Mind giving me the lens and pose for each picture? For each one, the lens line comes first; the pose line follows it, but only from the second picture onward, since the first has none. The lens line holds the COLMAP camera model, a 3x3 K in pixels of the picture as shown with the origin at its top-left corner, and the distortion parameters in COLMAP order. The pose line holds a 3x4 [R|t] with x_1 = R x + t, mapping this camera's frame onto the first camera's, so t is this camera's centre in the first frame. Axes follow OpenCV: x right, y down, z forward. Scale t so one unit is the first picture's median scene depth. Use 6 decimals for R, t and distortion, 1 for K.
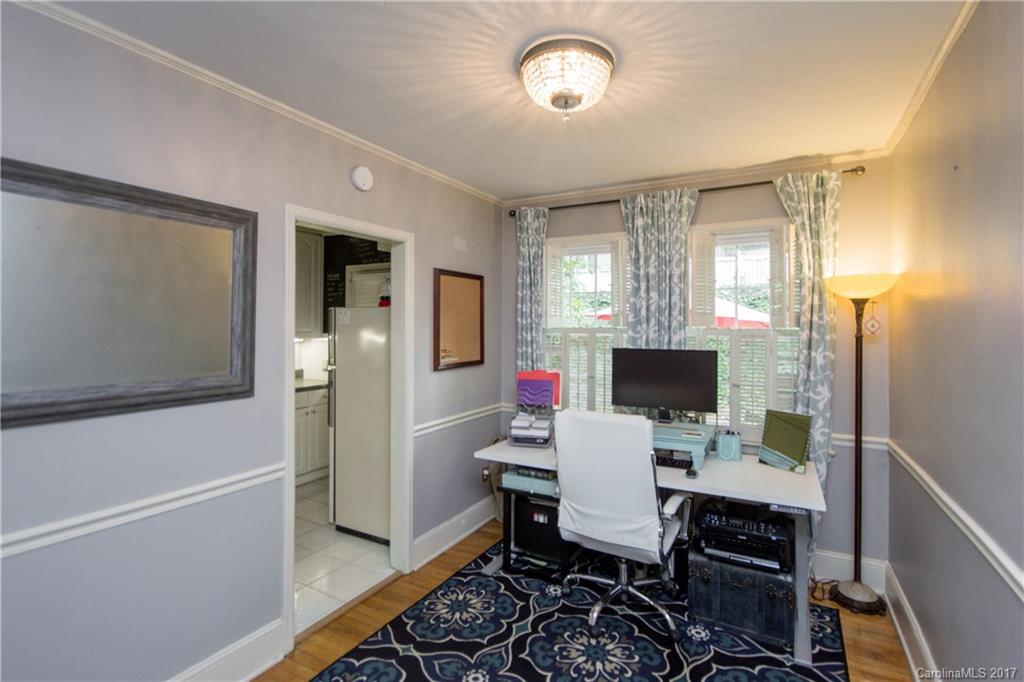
lens RADIAL K [[477.2, 0, 512.5], [0, 477.2, 323.7], [0, 0, 1]] dist [-0.002056, 0.000158]
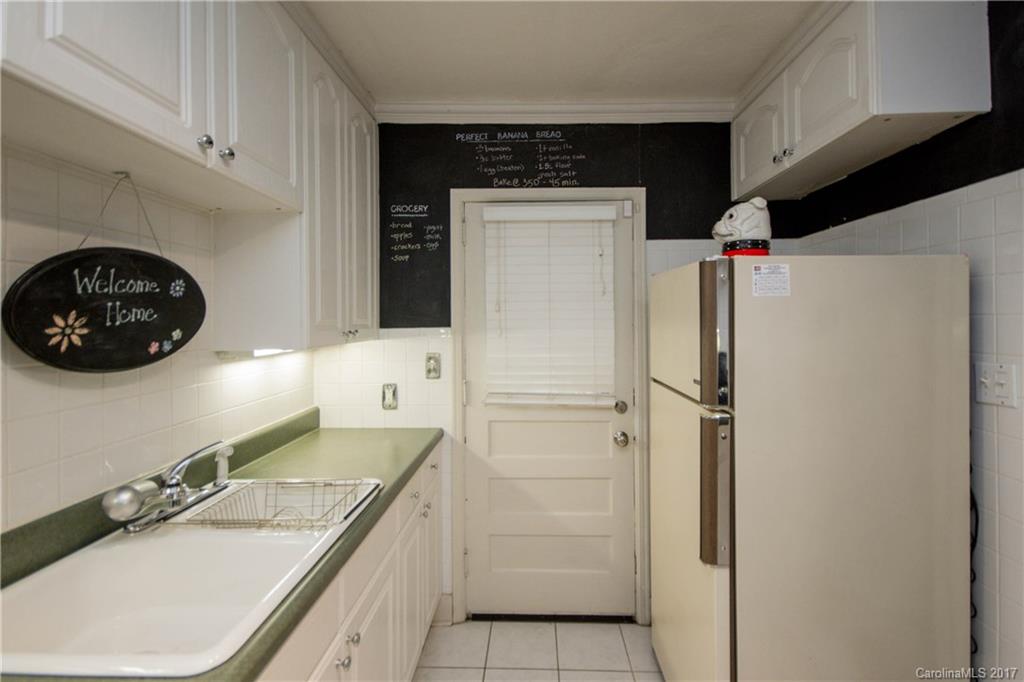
lens RADIAL K [[477.2, 0, 521.3], [0, 477.2, 315.5], [0, 0, 1]] dist [-0.002056, 0.000158]
pose [[0.878734, -0.002069, 0.477308, -0.517643], [0.006098, 0.999958, -0.006892, 0.010865], [-0.477274, 0.008967, 0.878709, 0.543038]]
